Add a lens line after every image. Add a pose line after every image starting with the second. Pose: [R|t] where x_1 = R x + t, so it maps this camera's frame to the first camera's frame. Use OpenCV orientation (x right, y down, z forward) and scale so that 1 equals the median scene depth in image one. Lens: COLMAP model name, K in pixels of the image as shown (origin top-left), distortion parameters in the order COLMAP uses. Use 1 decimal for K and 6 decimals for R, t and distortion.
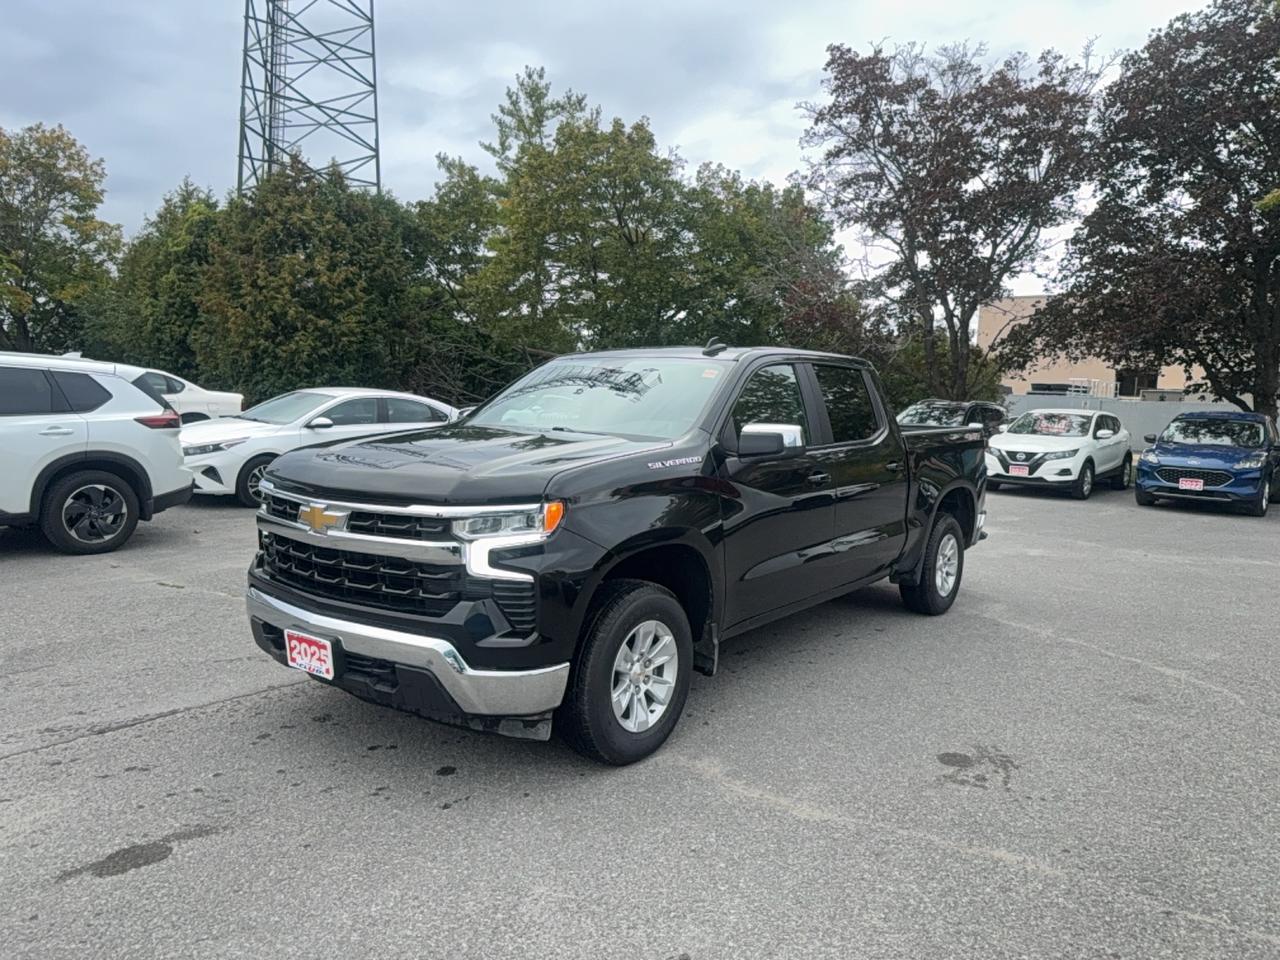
lens RADIAL K [[920.3, 0, 644.5], [0, 920.3, 473.7], [0, 0, 1]] dist [0.009853, -0.015489]
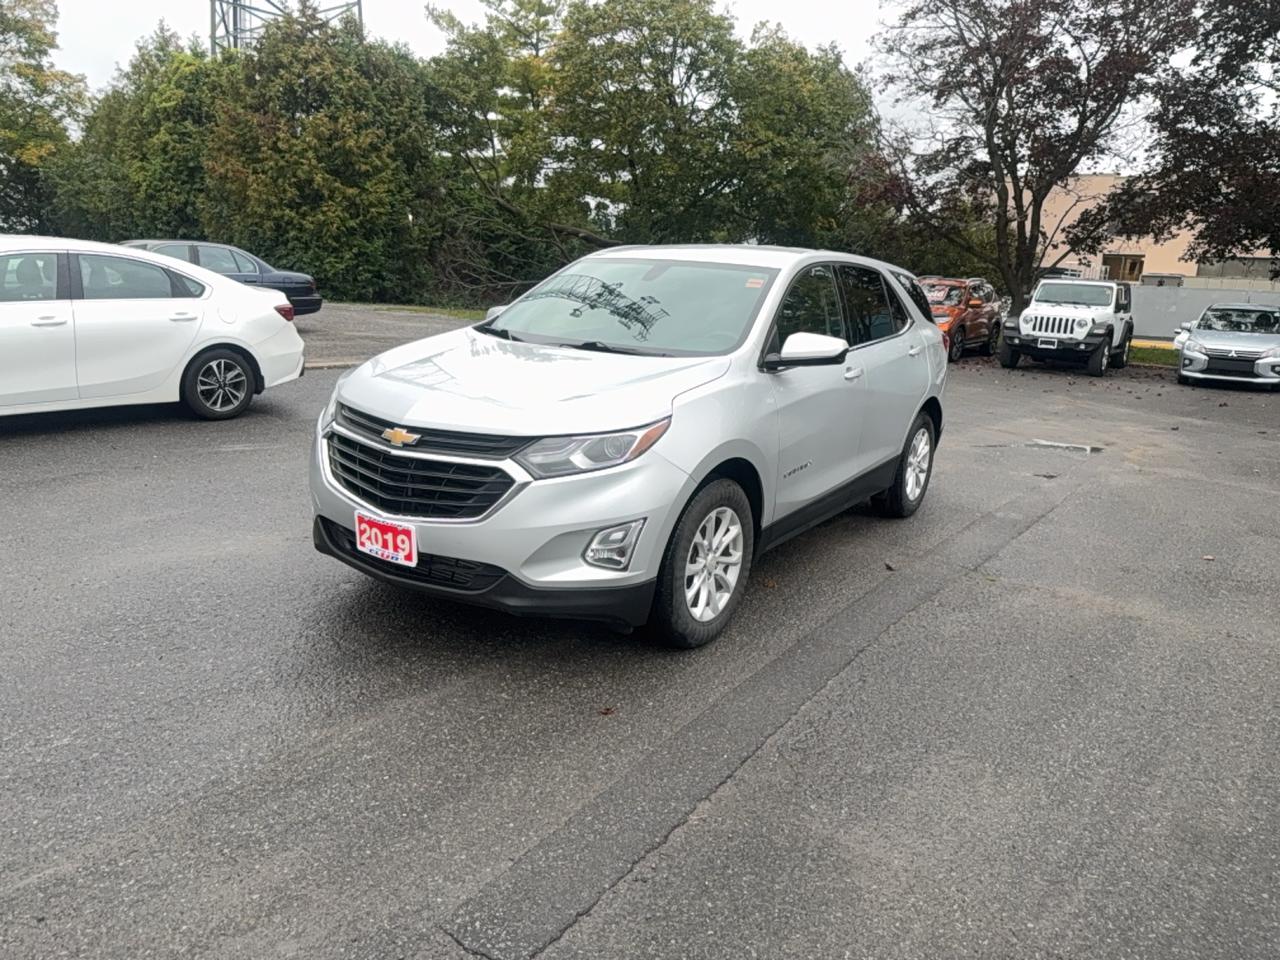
lens RADIAL K [[920.3, 0, 645.8], [0, 920.3, 478.4], [0, 0, 1]] dist [0.009853, -0.015489]
pose [[0.997262, -0.006139, 0.073691, -0.121658], [-0.003737, 0.991091, 0.133136, -0.003282], [-0.073852, -0.133047, 0.988354, 0.027285]]
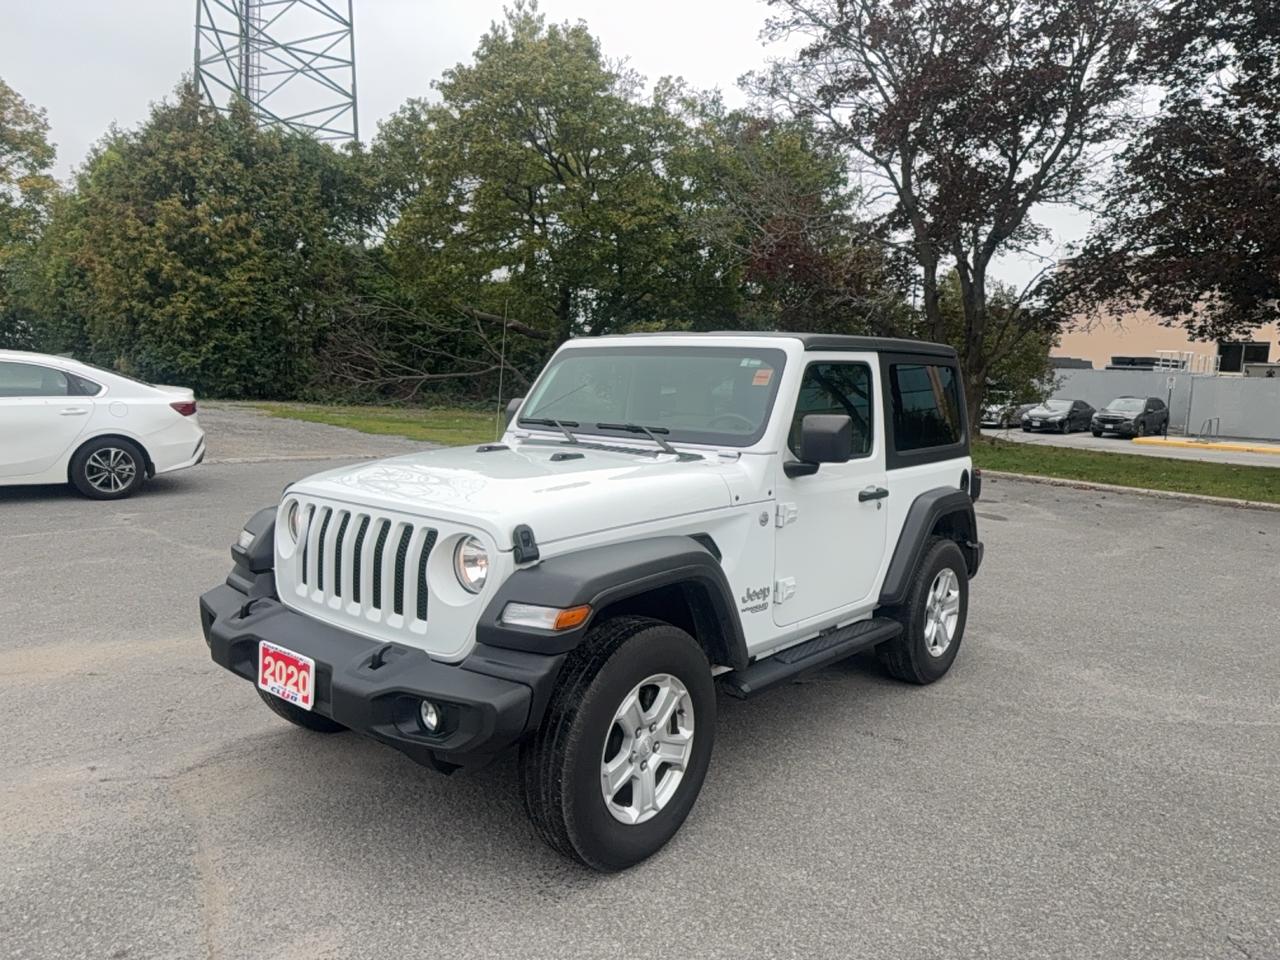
lens RADIAL K [[920.3, 0, 636.7], [0, 920.3, 478.9], [0, 0, 1]] dist [0.009853, -0.015489]
pose [[0.994775, 0.013389, -0.101206, 0.129592], [-0.010311, 0.999470, 0.030876, -0.011601], [0.101566, -0.029671, 0.994386, 0.187173]]
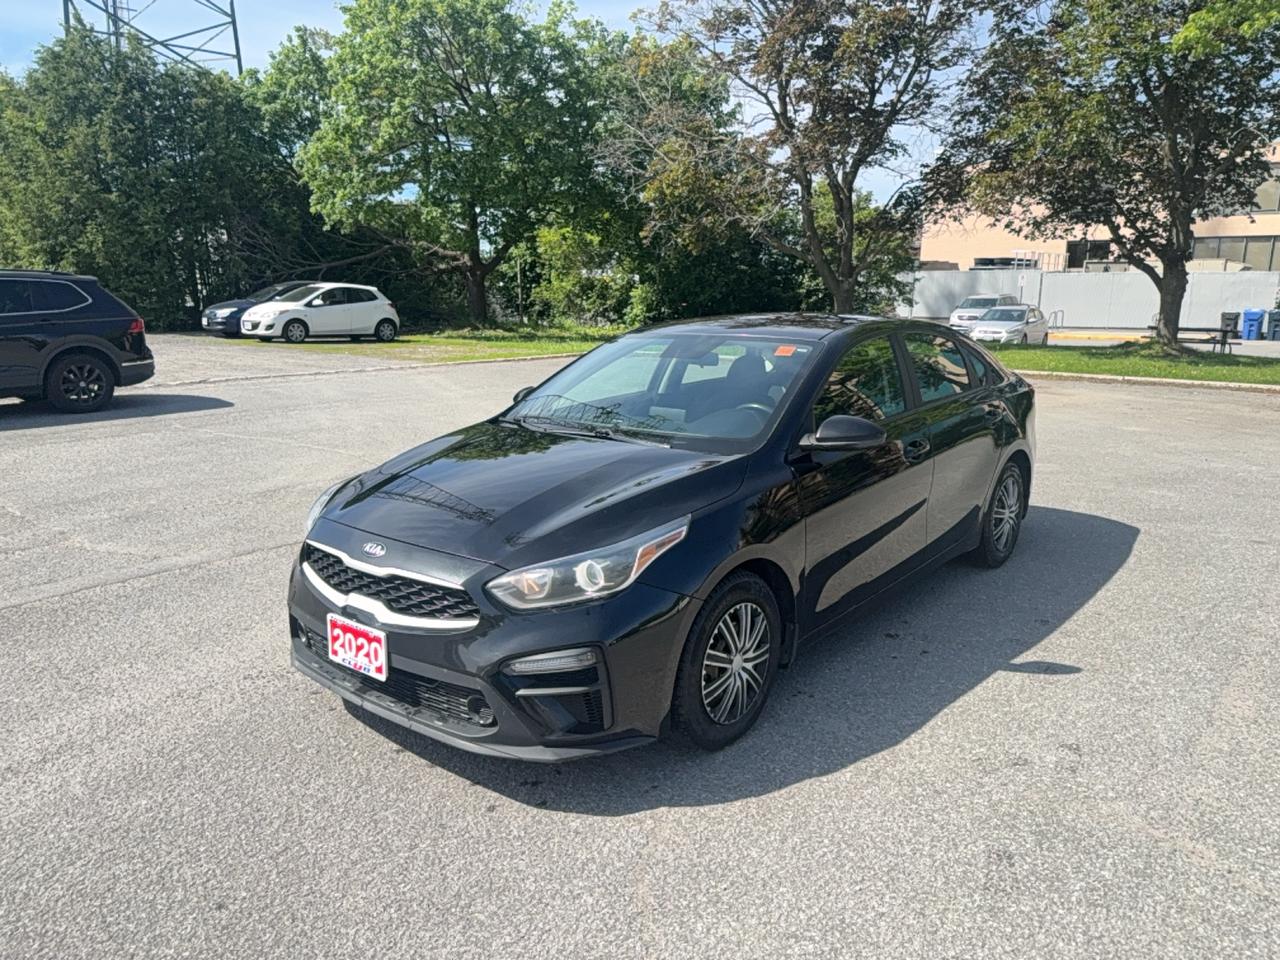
lens RADIAL K [[920.3, 0, 641.1], [0, 920.3, 480.5], [0, 0, 1]] dist [0.009853, -0.015489]
pose [[0.999154, -0.039222, 0.012383, 0.116164], [0.037411, 0.991745, 0.122646, -0.002679], [-0.017092, -0.122079, 0.992373, 0.093767]]
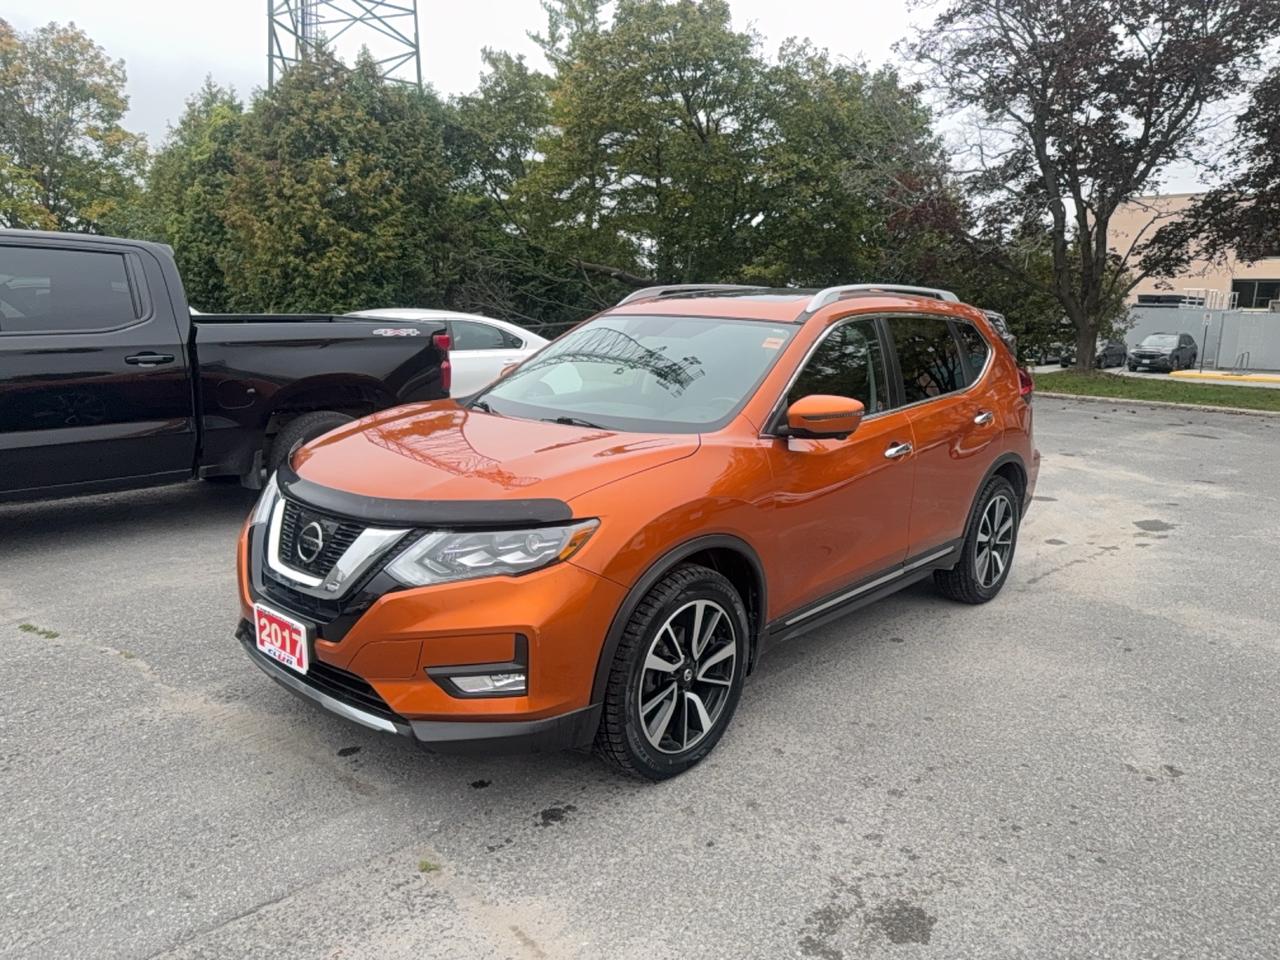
lens RADIAL K [[920.3, 0, 641.8], [0, 920.3, 481.6], [0, 0, 1]] dist [0.009853, -0.015489]
pose [[0.998008, -0.001324, -0.063069, -0.016345], [0.007292, 0.995500, 0.094485, -0.008700], [0.062660, -0.094757, 0.993526, 0.102375]]
